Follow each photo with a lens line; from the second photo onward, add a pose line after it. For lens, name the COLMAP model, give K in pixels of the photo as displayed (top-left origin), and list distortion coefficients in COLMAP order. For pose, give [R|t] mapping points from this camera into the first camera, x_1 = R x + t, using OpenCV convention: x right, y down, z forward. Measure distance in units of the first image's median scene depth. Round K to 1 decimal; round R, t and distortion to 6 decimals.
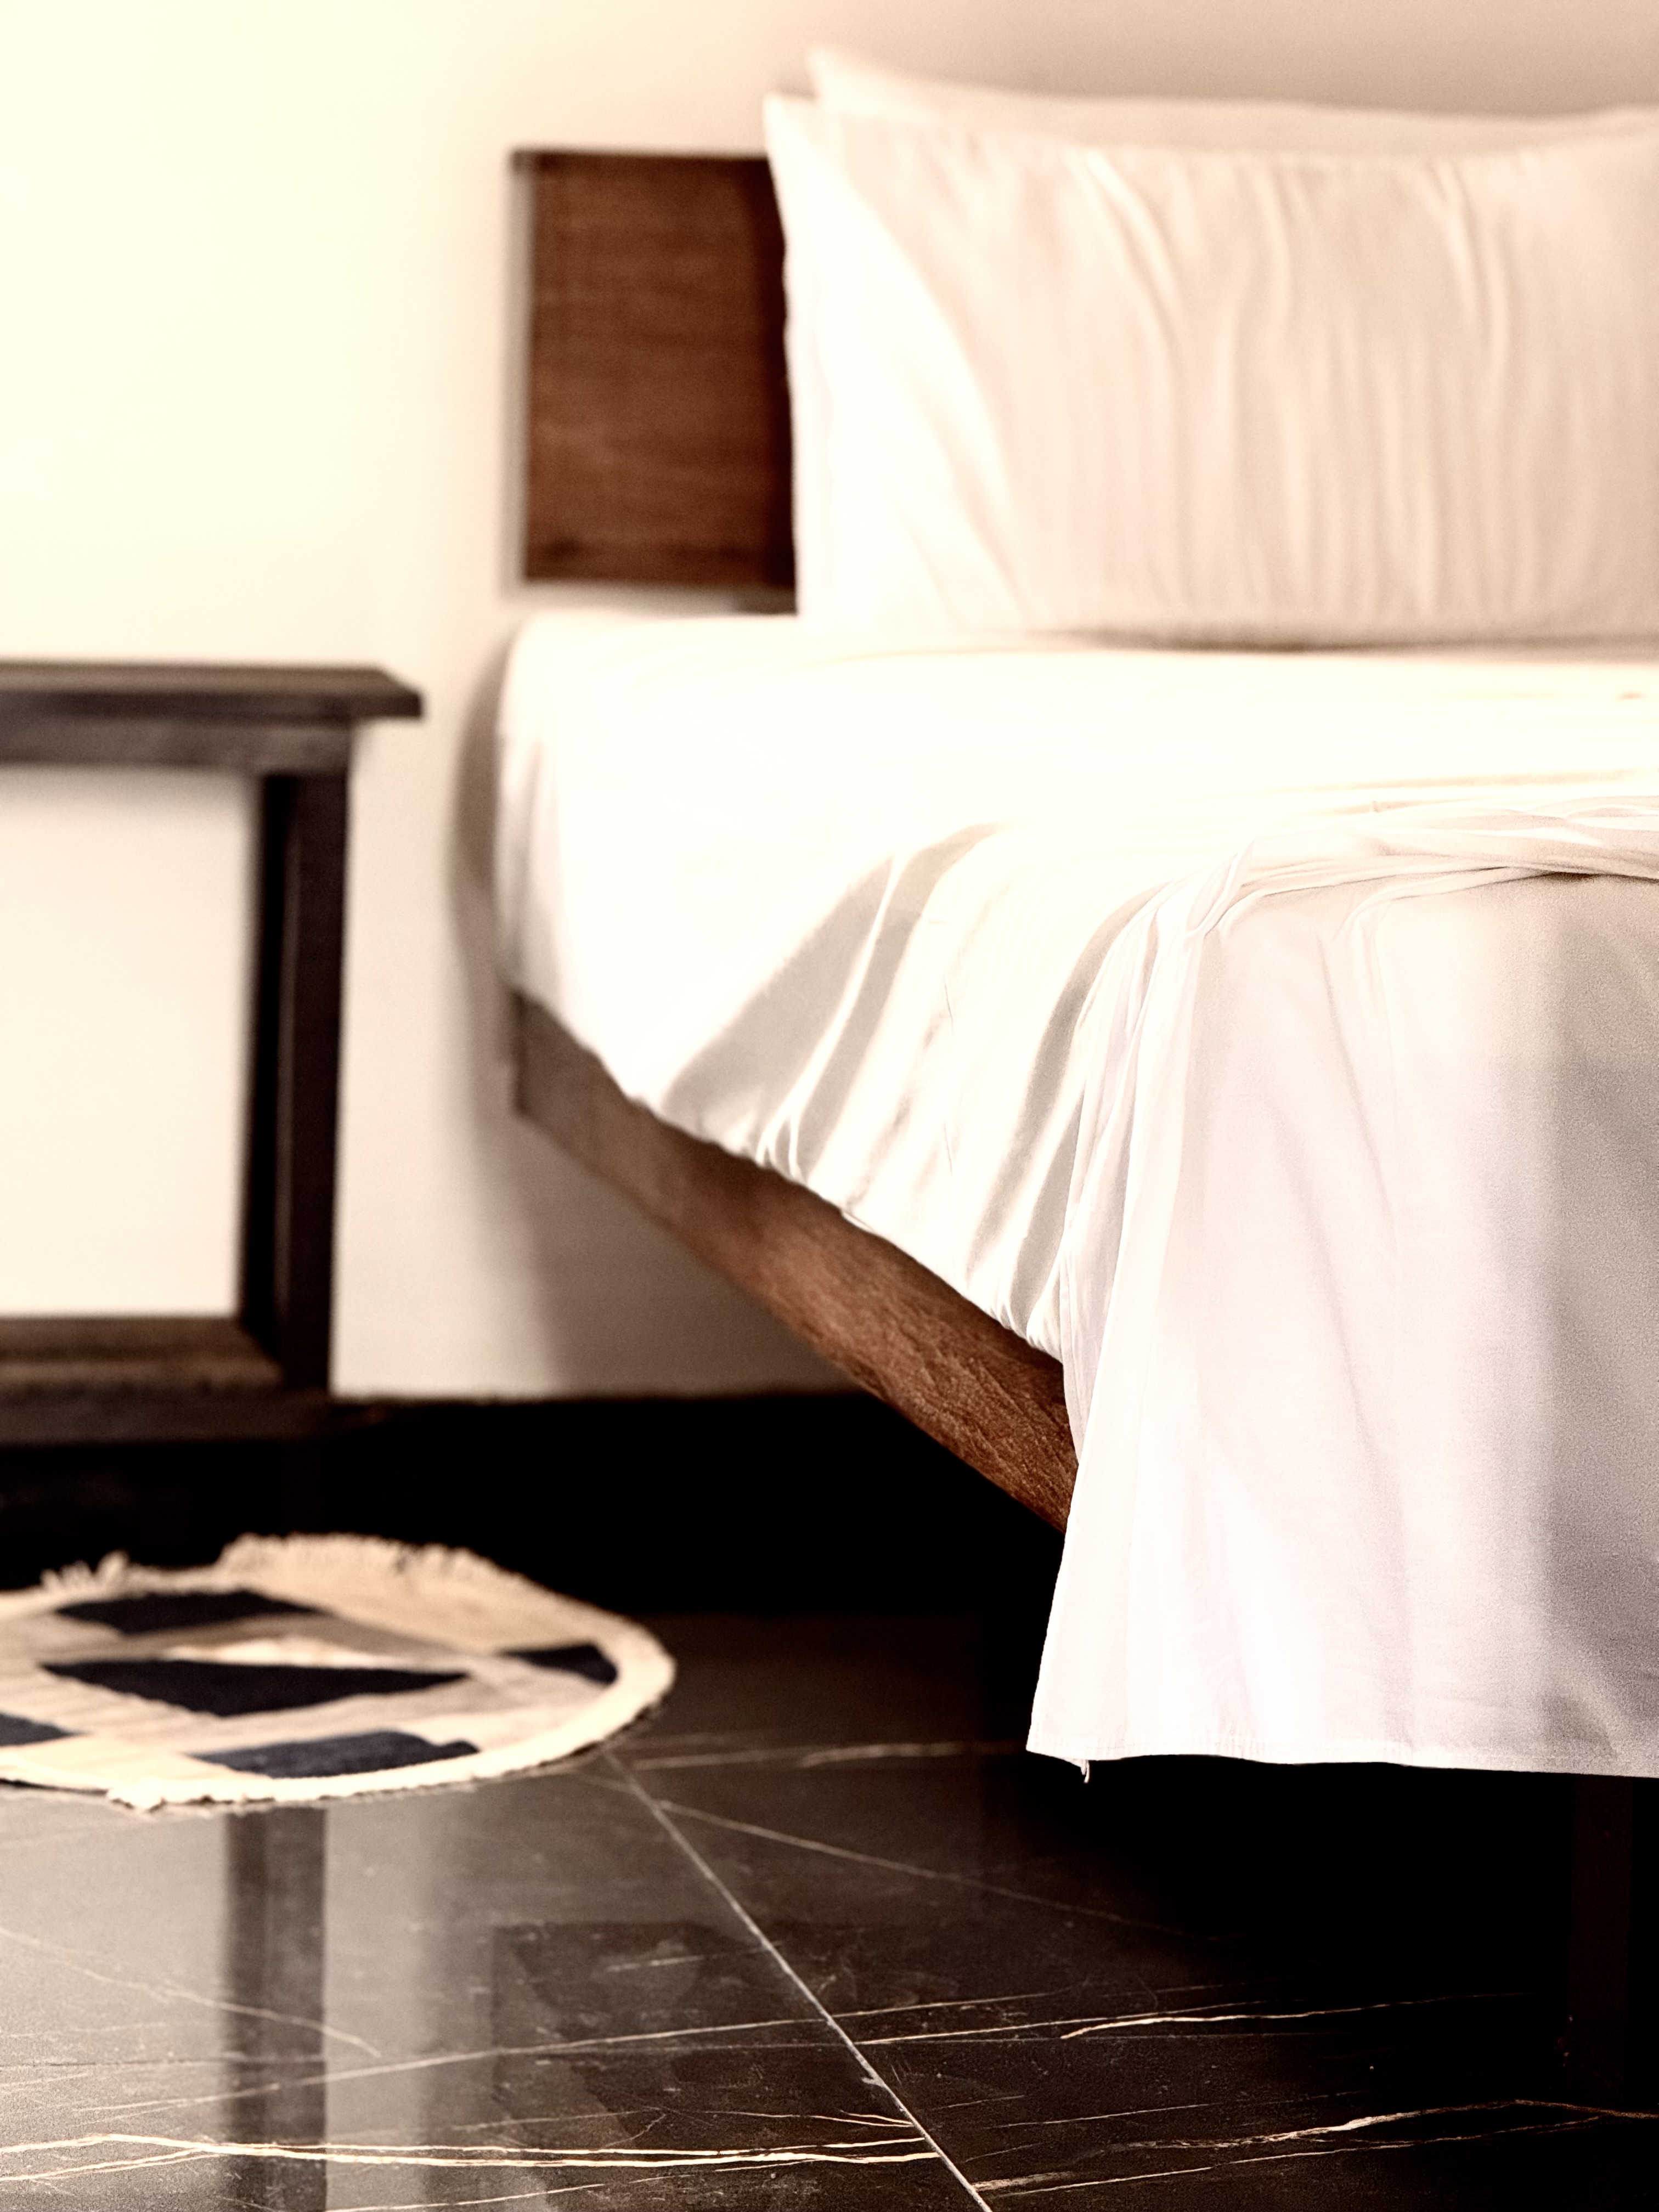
lens RADIAL K [[7643.1, 0, 831.5], [0, 7643.1, 1107.6], [0, 0, 1]] dist [0.141990, 0.000000]
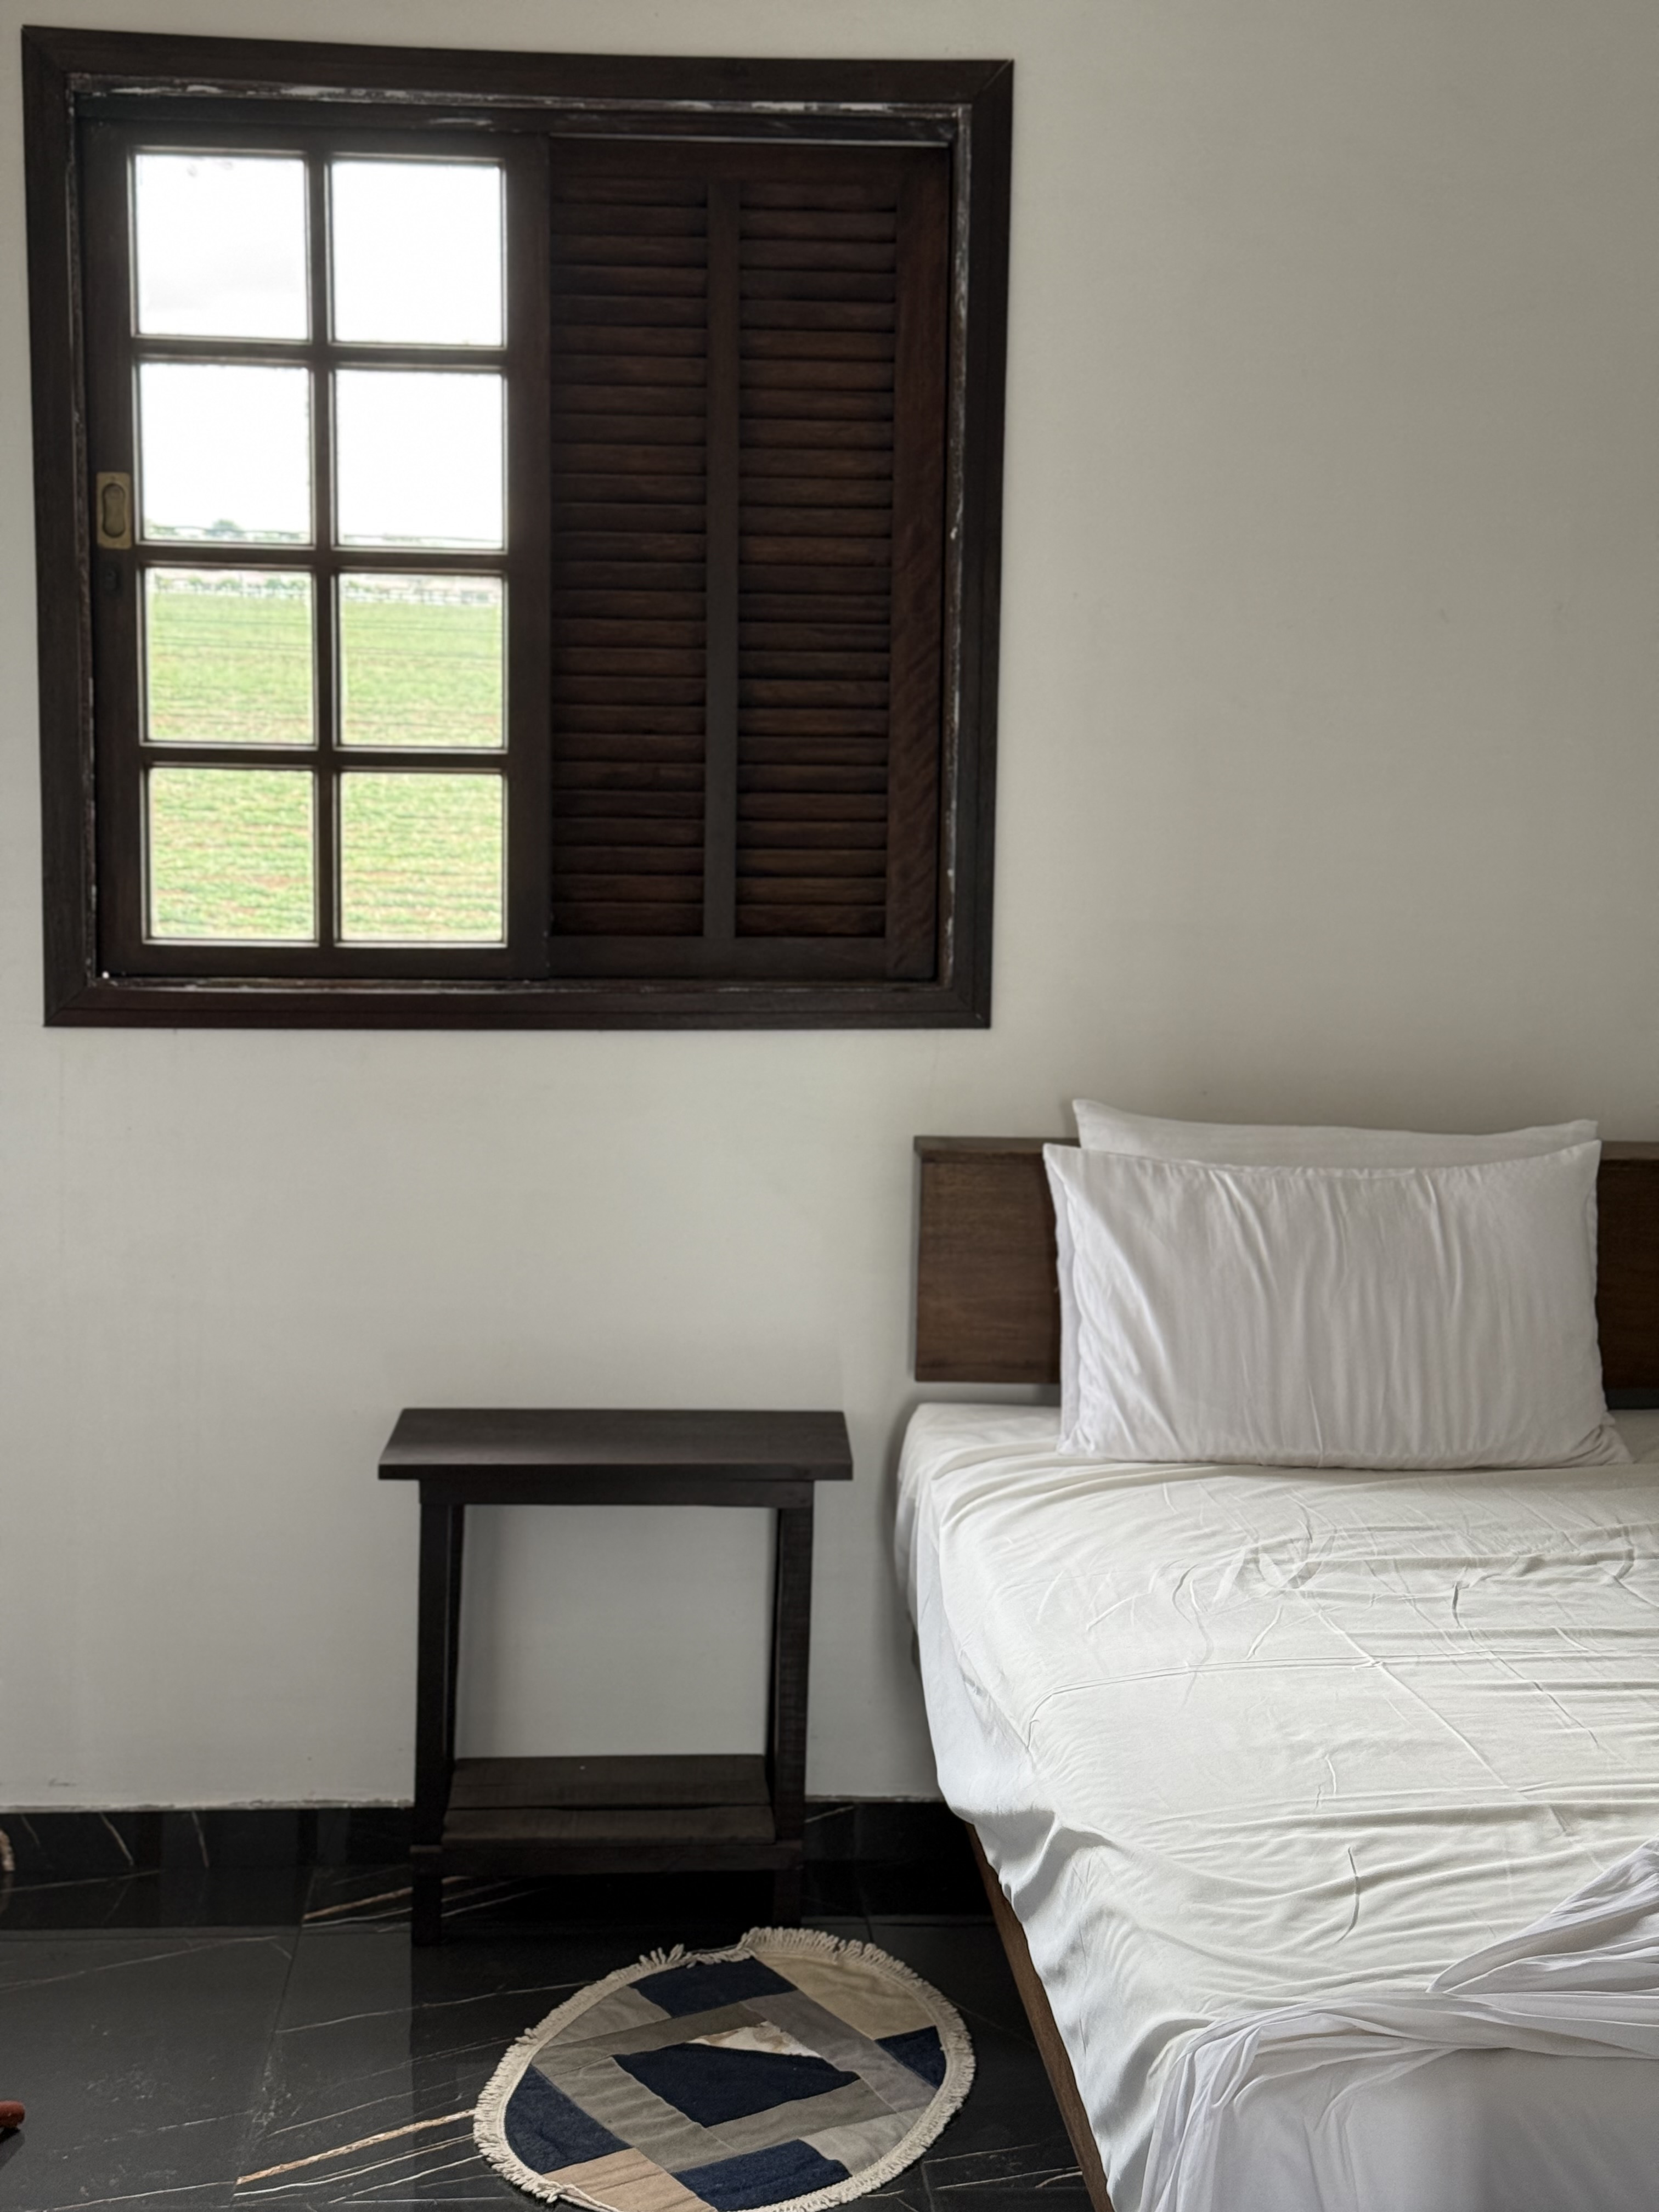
lens RADIAL K [[3078.3, 0, 825.6], [0, 3078.3, 1106.9], [0, 0, 1]] dist [0.078597, 0.000000]
pose [[0.992294, 0.005011, -0.123805, 0.030700], [-0.005785, 0.999966, -0.005893, -0.136203], [0.123772, 0.006564, 0.992289, 0.279156]]
